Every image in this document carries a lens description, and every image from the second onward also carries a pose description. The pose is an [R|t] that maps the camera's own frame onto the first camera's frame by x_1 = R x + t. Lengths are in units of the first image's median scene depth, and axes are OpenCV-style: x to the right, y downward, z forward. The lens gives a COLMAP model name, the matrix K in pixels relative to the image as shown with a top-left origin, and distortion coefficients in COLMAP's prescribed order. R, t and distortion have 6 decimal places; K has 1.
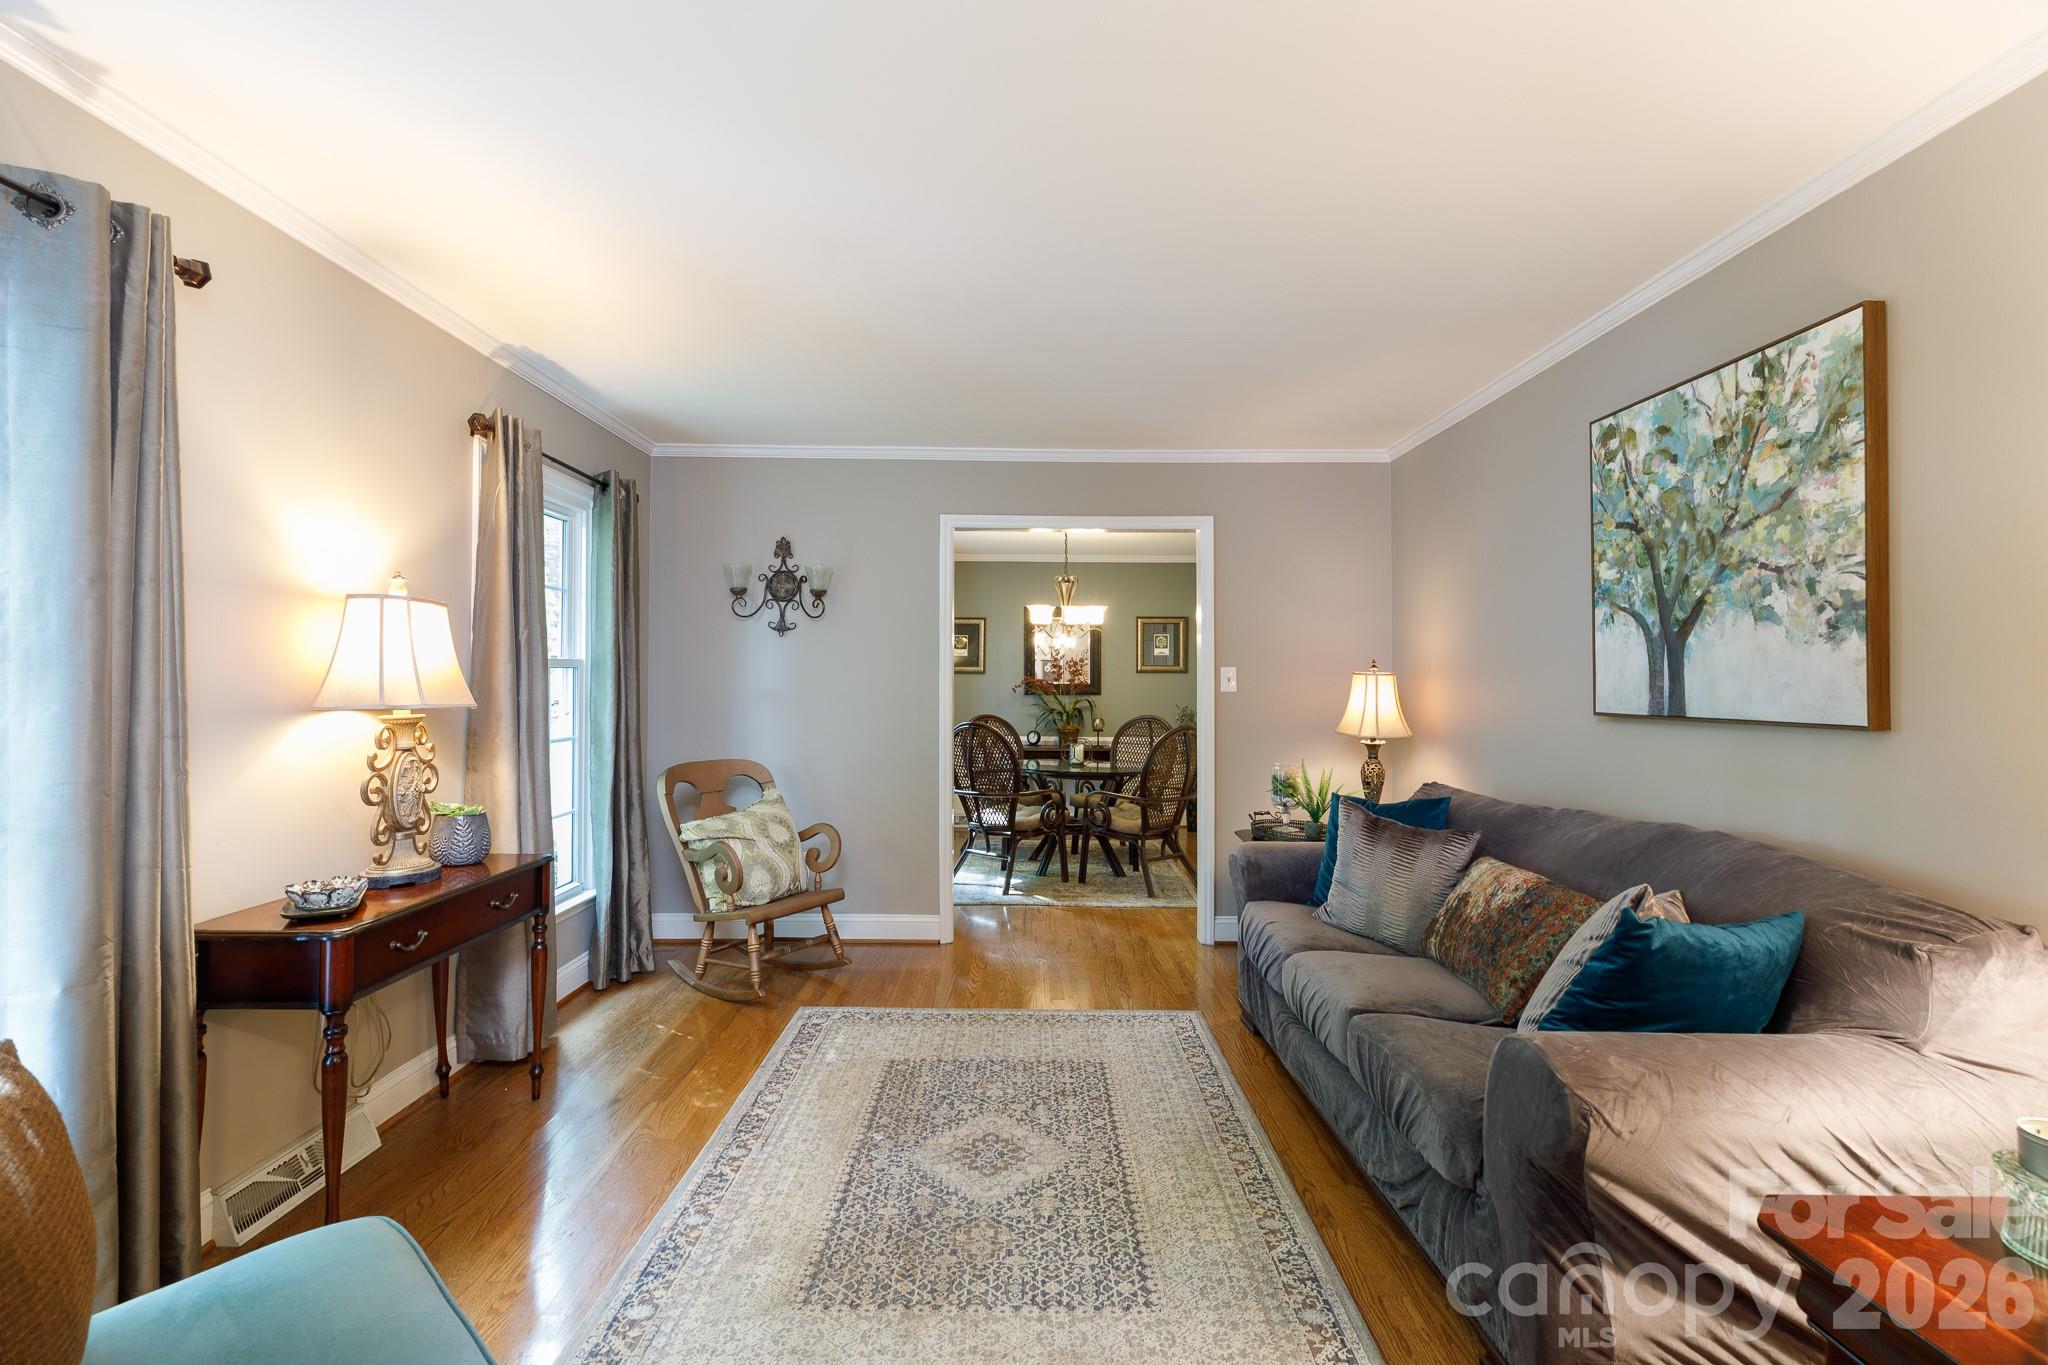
lens RADIAL K [[923.2, 0, 1033.7], [0, 923.2, 679.7], [0, 0, 1]] dist [0.001490, 0.001539]
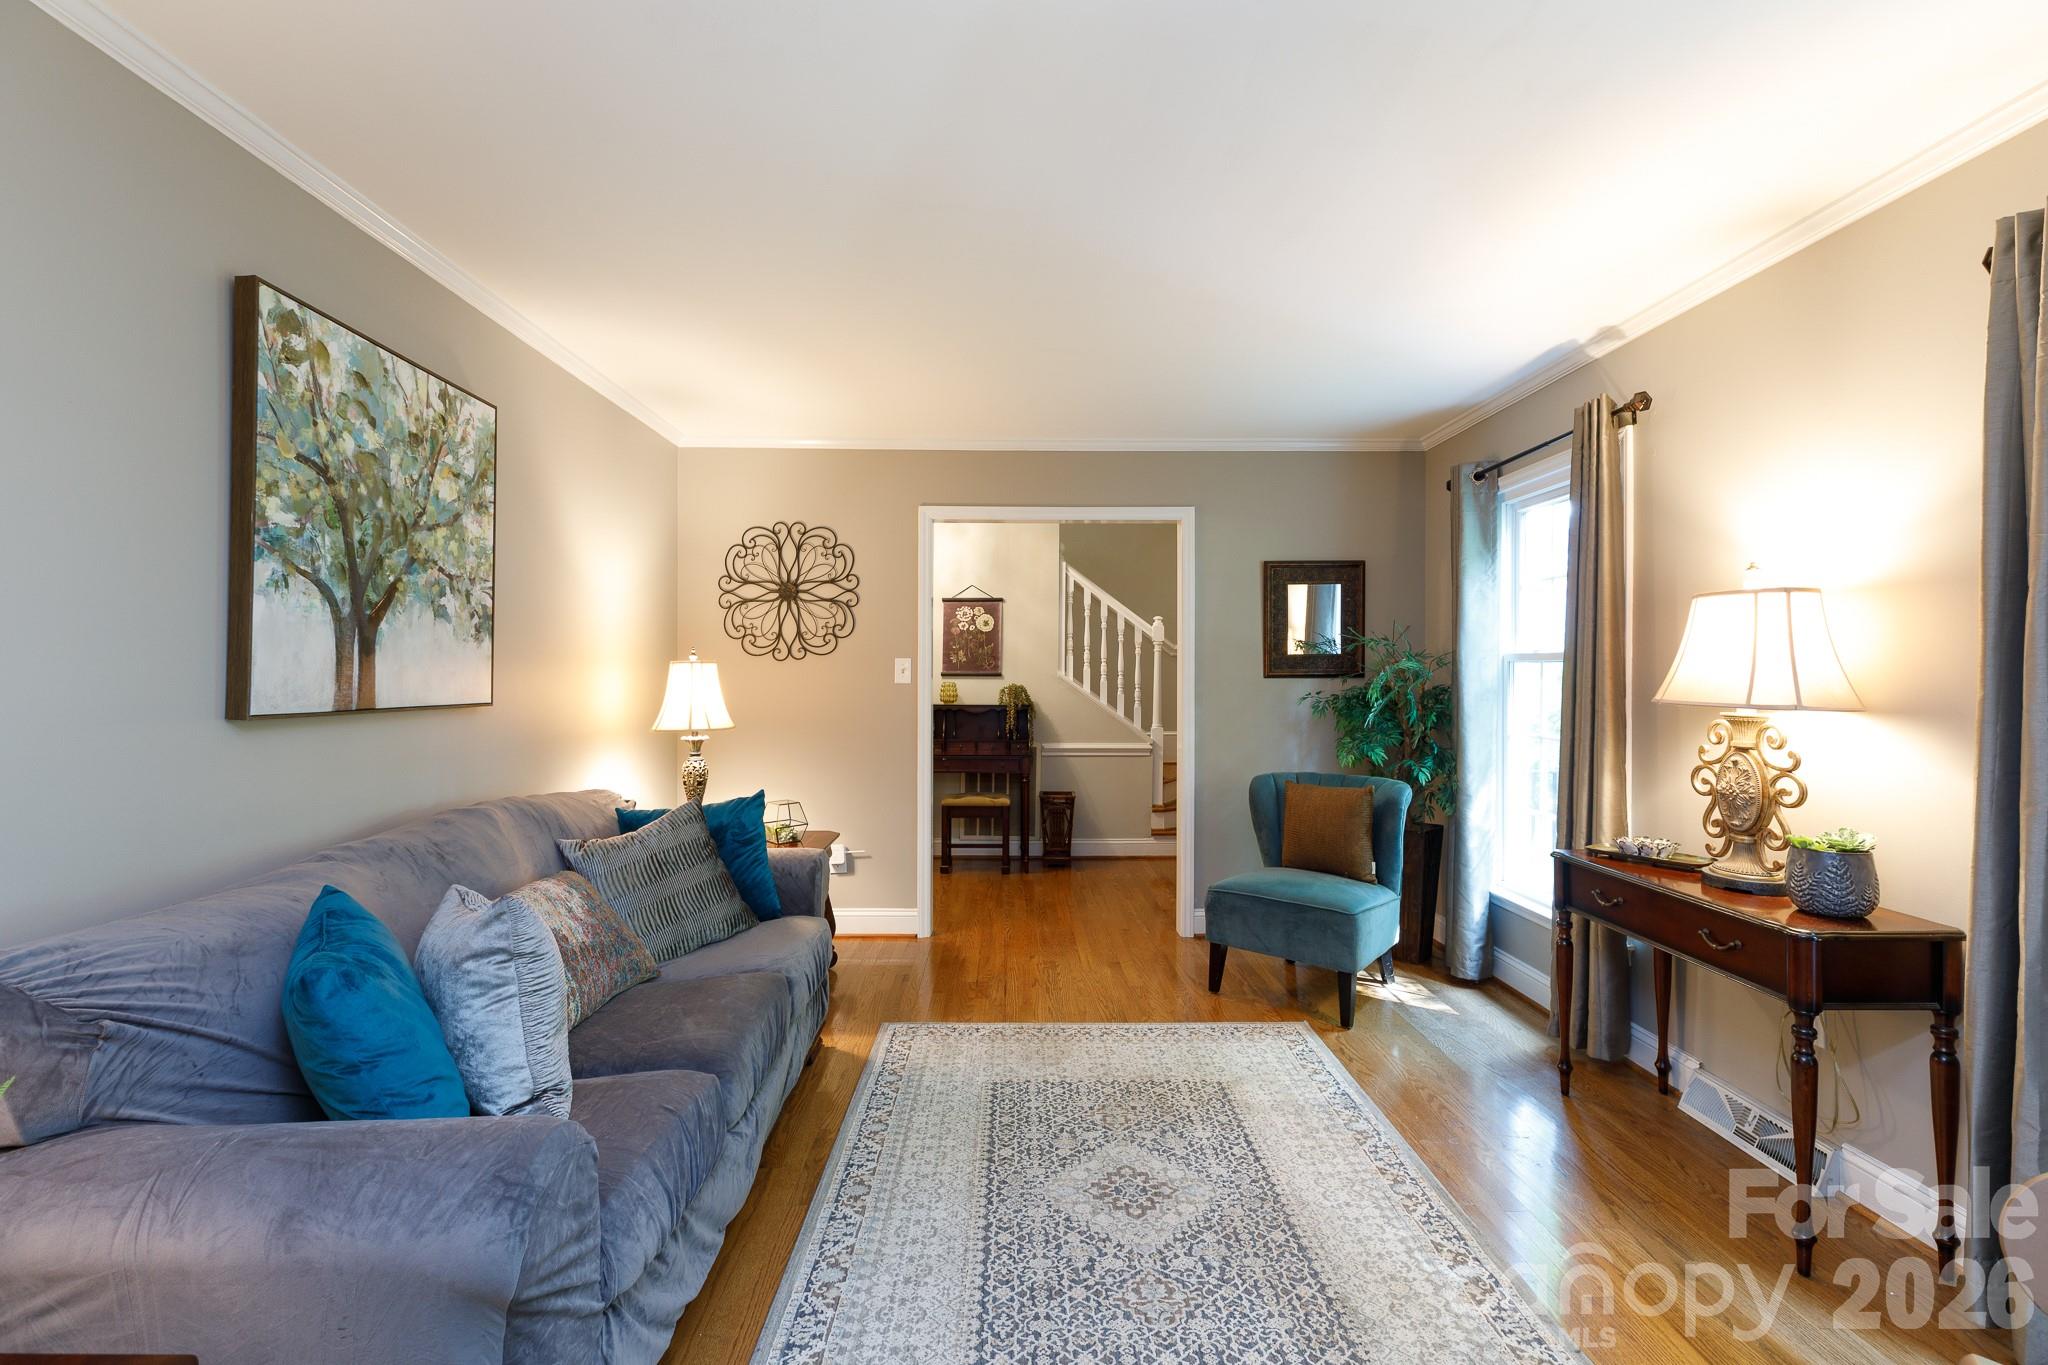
lens RADIAL K [[923.2, 0, 1007.8], [0, 923.2, 676.1], [0, 0, 1]] dist [0.001490, 0.001539]
pose [[-0.999853, -0.005980, 0.016100, 0.062394], [-0.006007, 0.999981, -0.001594, 0.005373], [-0.016090, -0.001690, -0.999869, 1.916487]]
